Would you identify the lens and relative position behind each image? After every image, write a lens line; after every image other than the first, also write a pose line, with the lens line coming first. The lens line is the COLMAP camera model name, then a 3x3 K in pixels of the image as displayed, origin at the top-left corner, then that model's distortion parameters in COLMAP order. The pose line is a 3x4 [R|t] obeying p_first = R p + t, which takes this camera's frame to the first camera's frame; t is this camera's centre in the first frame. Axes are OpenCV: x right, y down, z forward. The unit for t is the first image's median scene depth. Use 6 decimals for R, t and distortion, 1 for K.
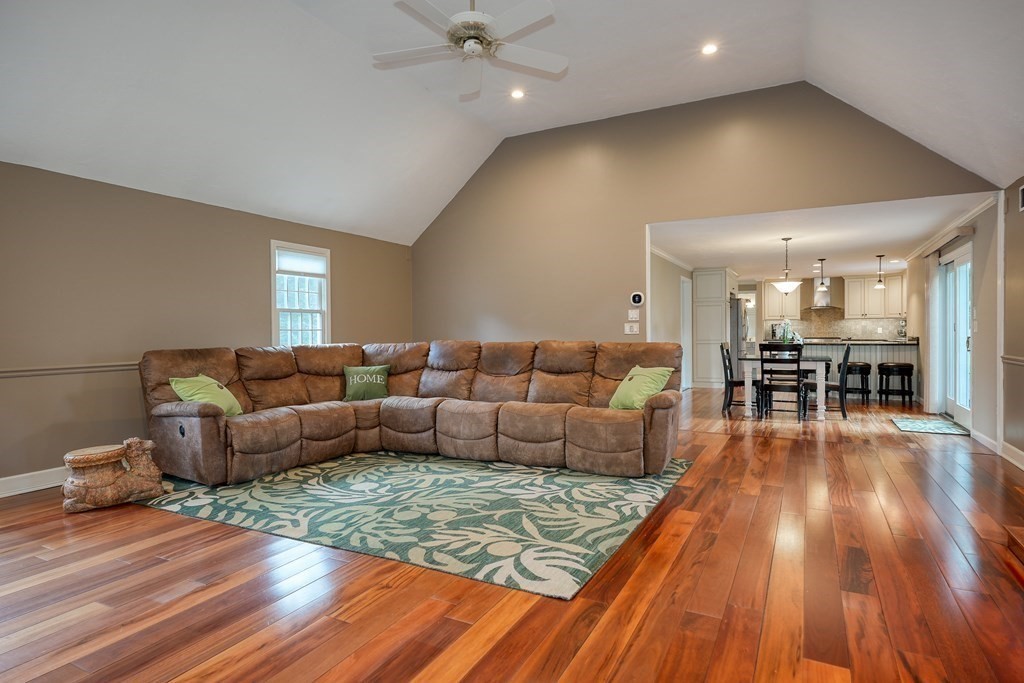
lens RADIAL K [[560.8, 0, 509.3], [0, 560.8, 338.7], [0, 0, 1]] dist [0.006812, 0.000548]
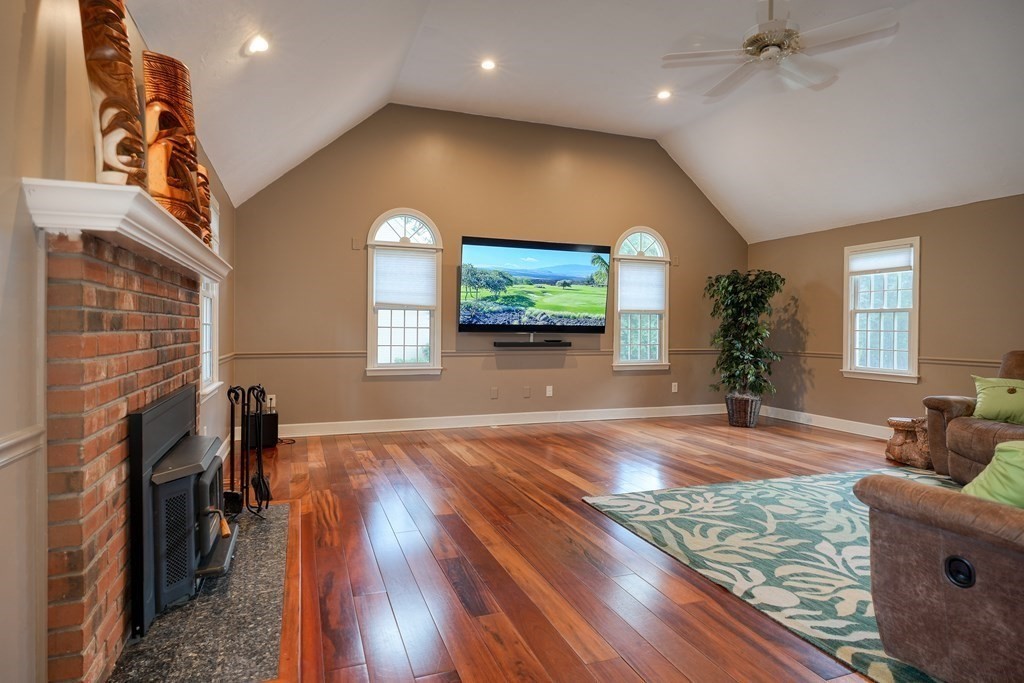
lens RADIAL K [[560.8, 0, 510.0], [0, 560.8, 340.7], [0, 0, 1]] dist [0.006812, 0.000548]
pose [[-0.657336, 0.022161, -0.753271, 0.974322], [-0.010607, 0.999196, 0.038651, -0.036469], [0.753523, 0.033397, -0.656573, 1.264817]]
